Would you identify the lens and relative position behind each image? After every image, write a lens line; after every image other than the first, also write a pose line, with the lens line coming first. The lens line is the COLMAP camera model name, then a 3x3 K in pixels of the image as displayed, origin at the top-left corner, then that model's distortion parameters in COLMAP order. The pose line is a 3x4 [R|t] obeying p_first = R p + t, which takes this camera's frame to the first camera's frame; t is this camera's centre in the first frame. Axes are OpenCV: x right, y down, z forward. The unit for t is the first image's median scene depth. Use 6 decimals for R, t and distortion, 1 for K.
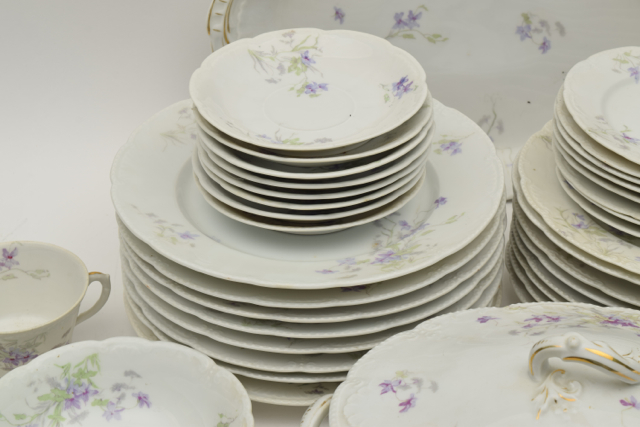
lens RADIAL K [[1430.8, 0, 320.0], [0, 1430.8, 213.5], [0, 0, 1]] dist [0.077092, -0.031792]
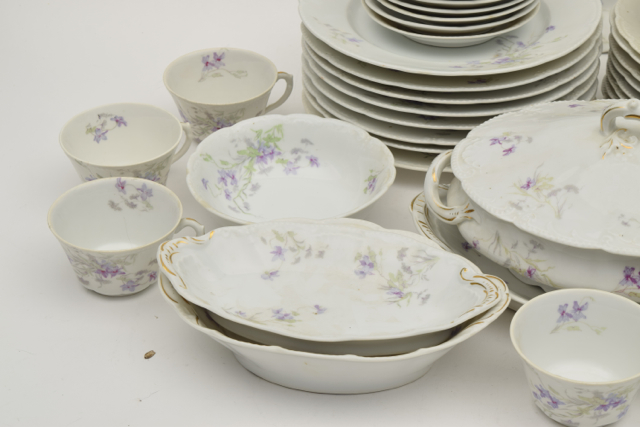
lens RADIAL K [[1430.8, 0, 320.0], [0, 1430.8, 213.5], [0, 0, 1]] dist [0.077092, -0.031792]
pose [[0.992633, 0.062484, -0.103801, 0.023886], [-0.061234, 0.998008, 0.015183, 0.158368], [0.104543, -0.008715, 0.994482, -0.326839]]
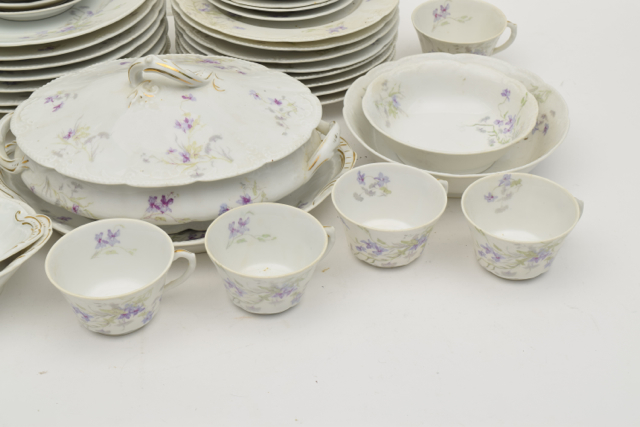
lens RADIAL K [[1231.1, 0, 320.0], [0, 1231.1, 213.5], [0, 0, 1]] dist [0.035282, 0.014497]
pose [[0.999084, -0.033822, 0.026231, 0.271443], [0.032099, 0.997464, 0.063529, 0.150206], [-0.028313, -0.062629, 0.997635, -0.340035]]
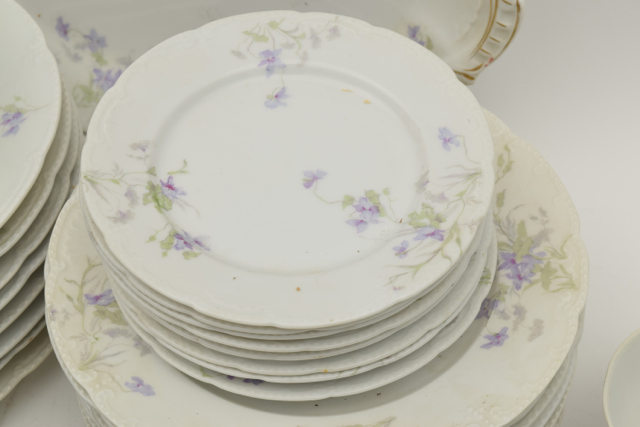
lens RADIAL K [[1430.8, 0, 320.0], [0, 1430.8, 213.5], [0, 0, 1]] dist [0.077092, -0.031792]
pose [[0.952008, 0.185369, -0.243554, 0.446582], [-0.115778, 0.954713, 0.274077, -0.229622], [0.283329, -0.232725, 0.930357, 0.434511]]
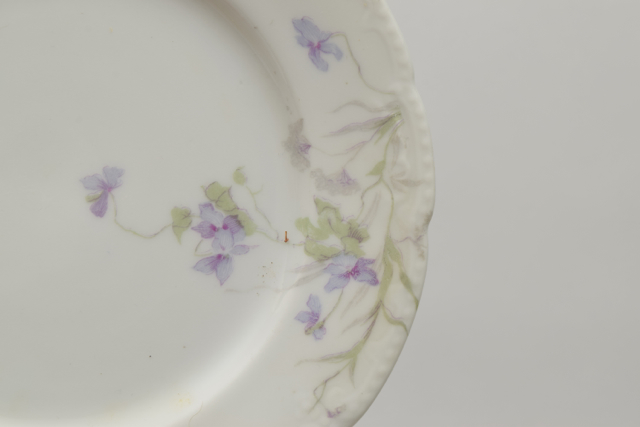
lens RADIAL K [[1430.8, 0, 320.0], [0, 1430.8, 213.5], [0, 0, 1]] dist [0.077092, -0.031792]
pose [[0.998970, -0.038295, -0.024329, 0.343193], [0.042480, 0.601170, 0.797992, -0.345662], [-0.015934, -0.798203, 0.602177, 0.827578]]
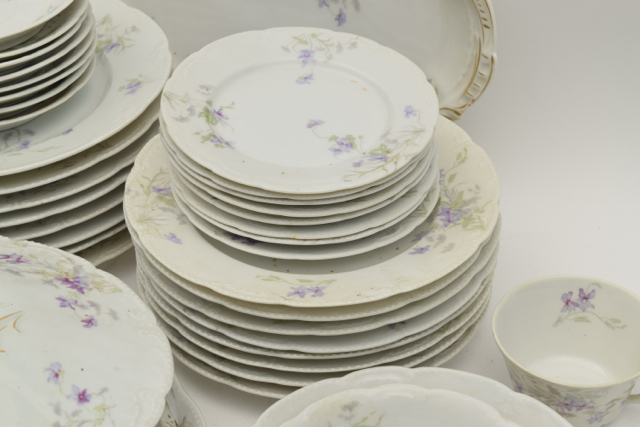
lens RADIAL K [[1430.8, 0, 320.0], [0, 1430.8, 213.5], [0, 0, 1]] dist [0.077092, -0.031792]
pose [[0.871294, 0.270862, -0.409245, 0.697640], [-0.251062, 0.962525, 0.102536, -0.106061], [0.421681, 0.013407, 0.906645, 0.171229]]
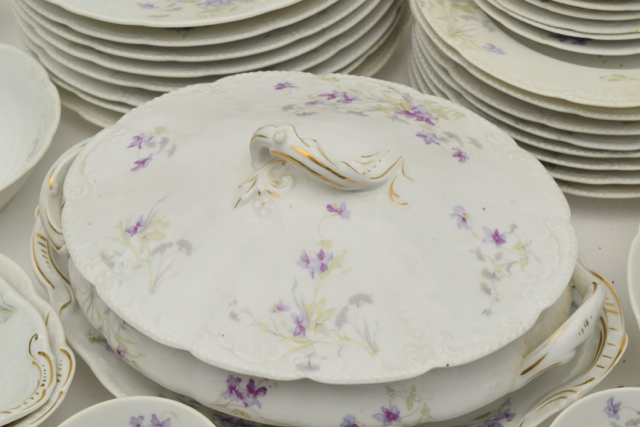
lens RADIAL K [[1430.8, 0, 320.0], [0, 1430.8, 213.5], [0, 0, 1]] dist [0.077092, -0.031792]
pose [[0.947154, 0.200193, -0.250645, 0.367650], [-0.130786, 0.954466, 0.268123, -0.095316], [0.292908, -0.221173, 0.930208, 0.109852]]
